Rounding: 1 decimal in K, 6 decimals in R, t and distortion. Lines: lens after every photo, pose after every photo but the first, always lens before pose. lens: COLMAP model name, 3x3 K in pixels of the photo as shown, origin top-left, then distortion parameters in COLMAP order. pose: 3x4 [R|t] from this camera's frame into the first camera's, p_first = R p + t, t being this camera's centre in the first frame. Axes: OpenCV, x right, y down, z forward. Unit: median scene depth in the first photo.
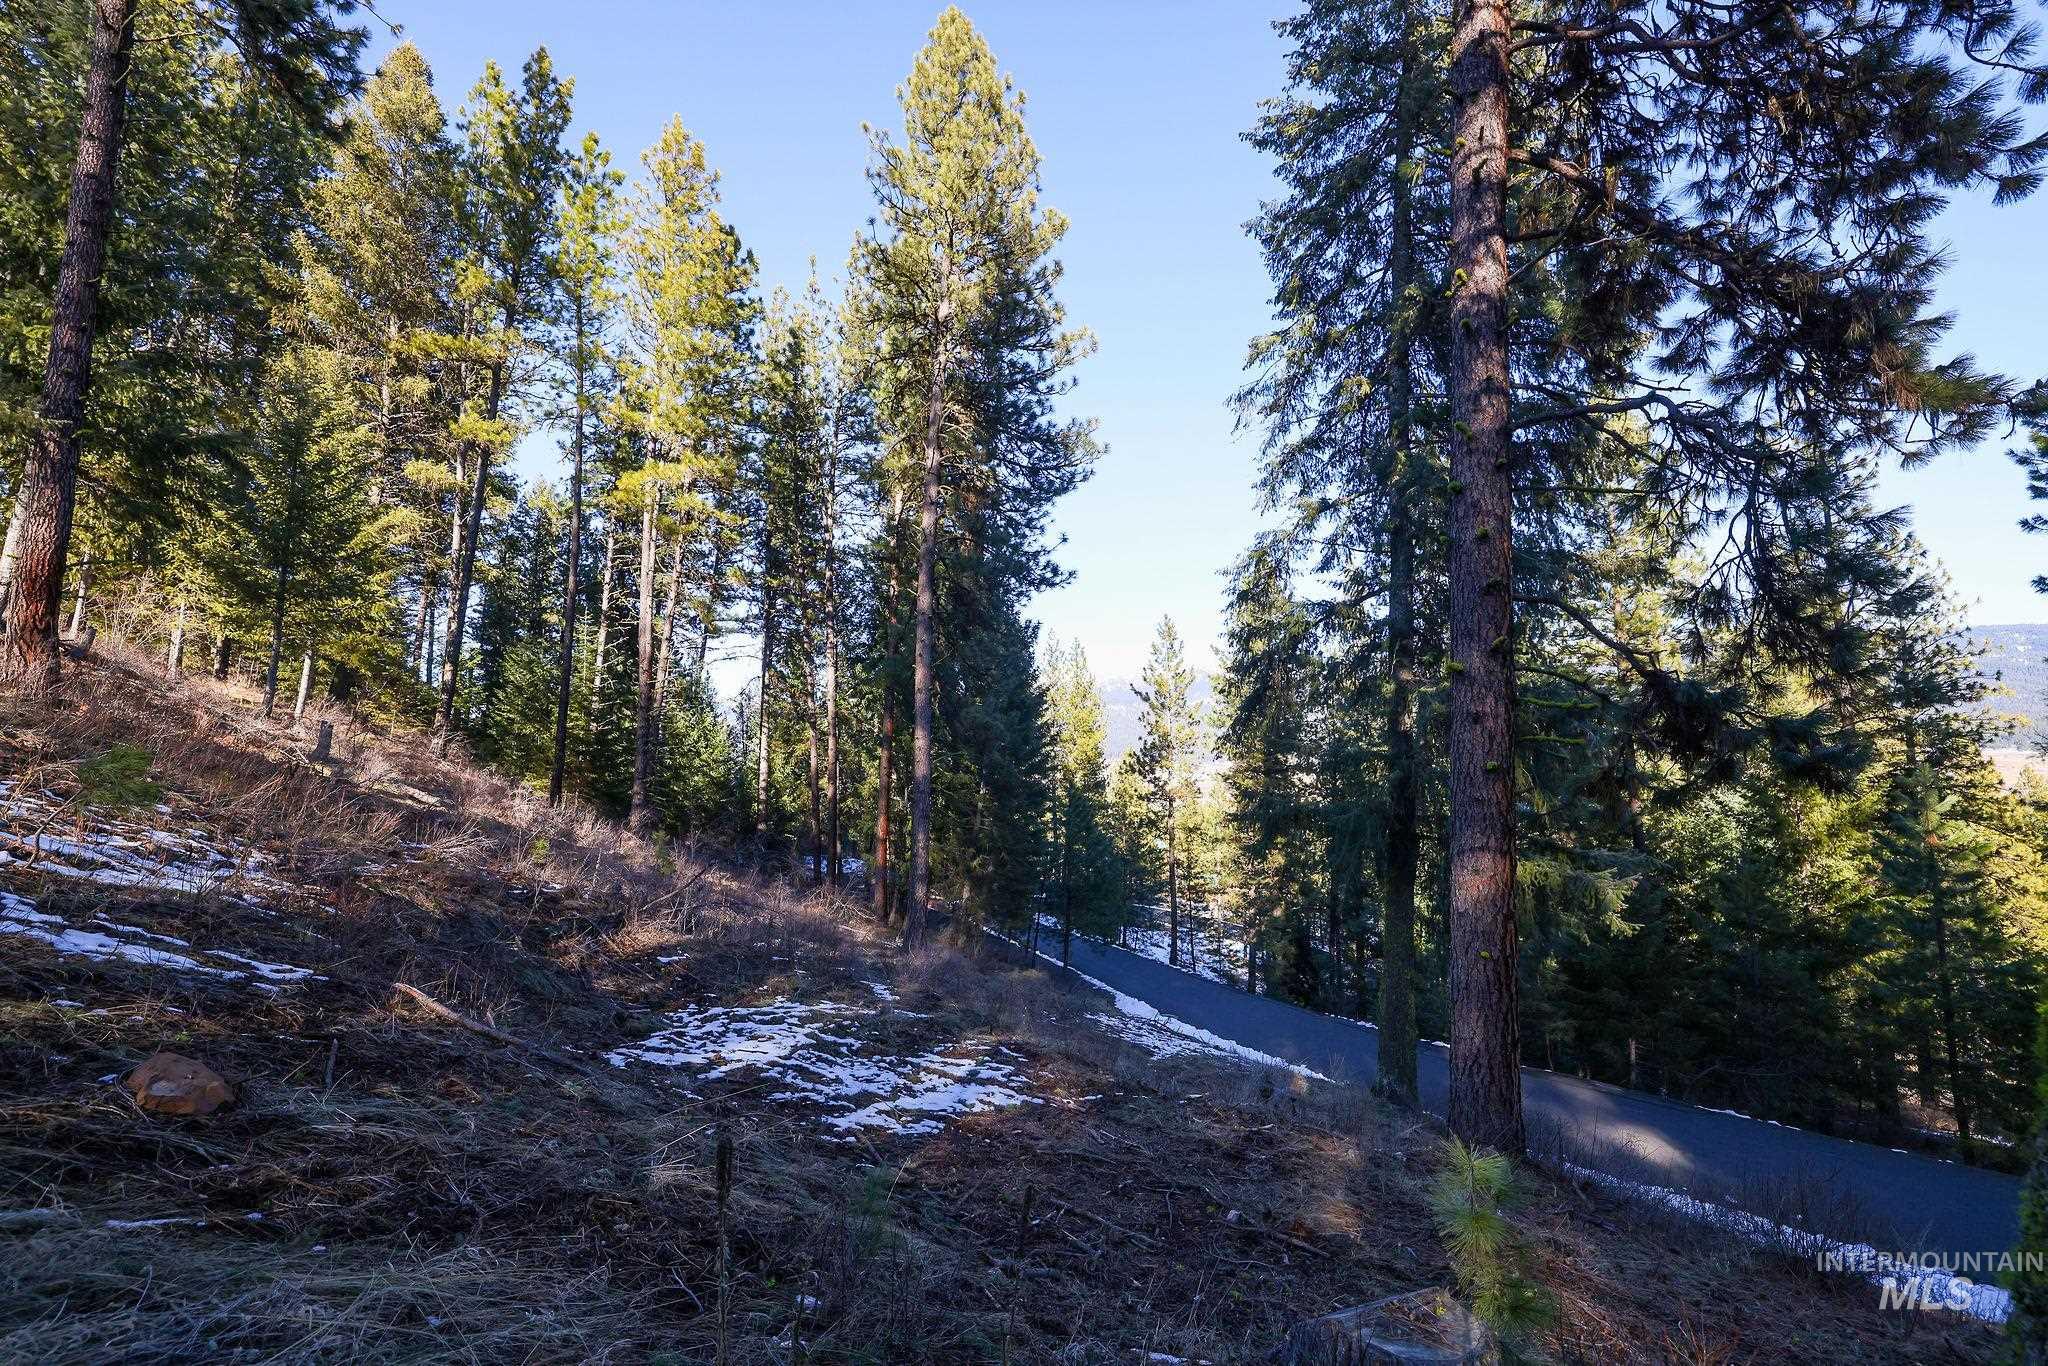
lens RADIAL K [[908.7, 0, 1024.0], [0, 908.7, 683.0], [0, 0, 1]] dist [0.001686, 0.000066]
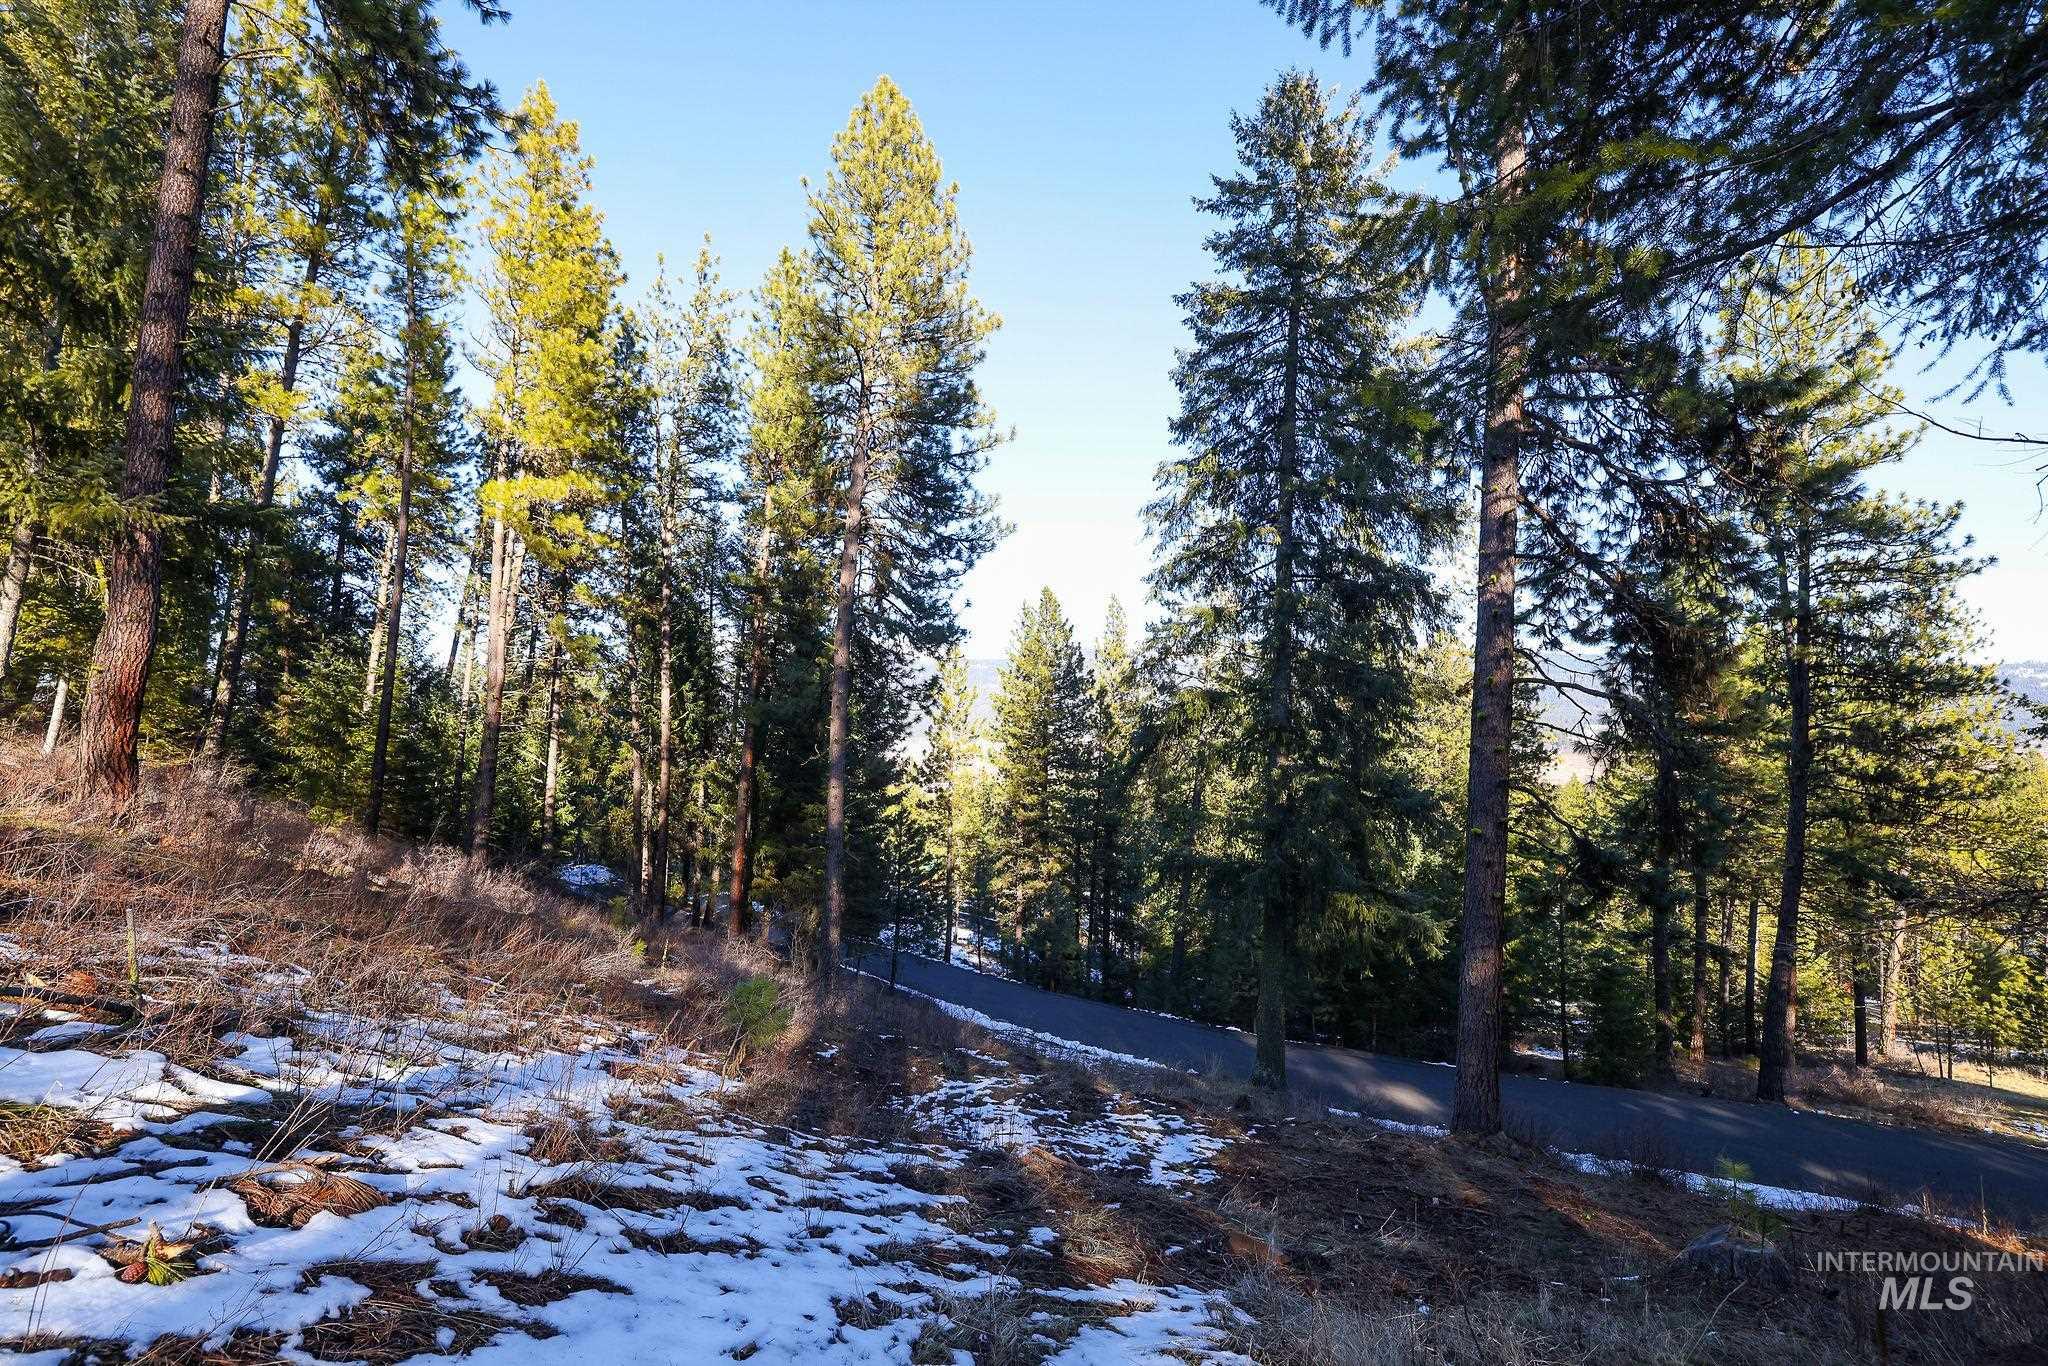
lens RADIAL K [[909.9, 0, 1033.3], [0, 909.9, 673.3], [0, 0, 1]] dist [-0.024610, 0.020370]
pose [[0.927172, 0.051640, 0.371059, -0.296859], [-0.060409, 0.998101, 0.012039, -0.097053], [-0.369733, -0.033577, 0.928531, -0.048819]]
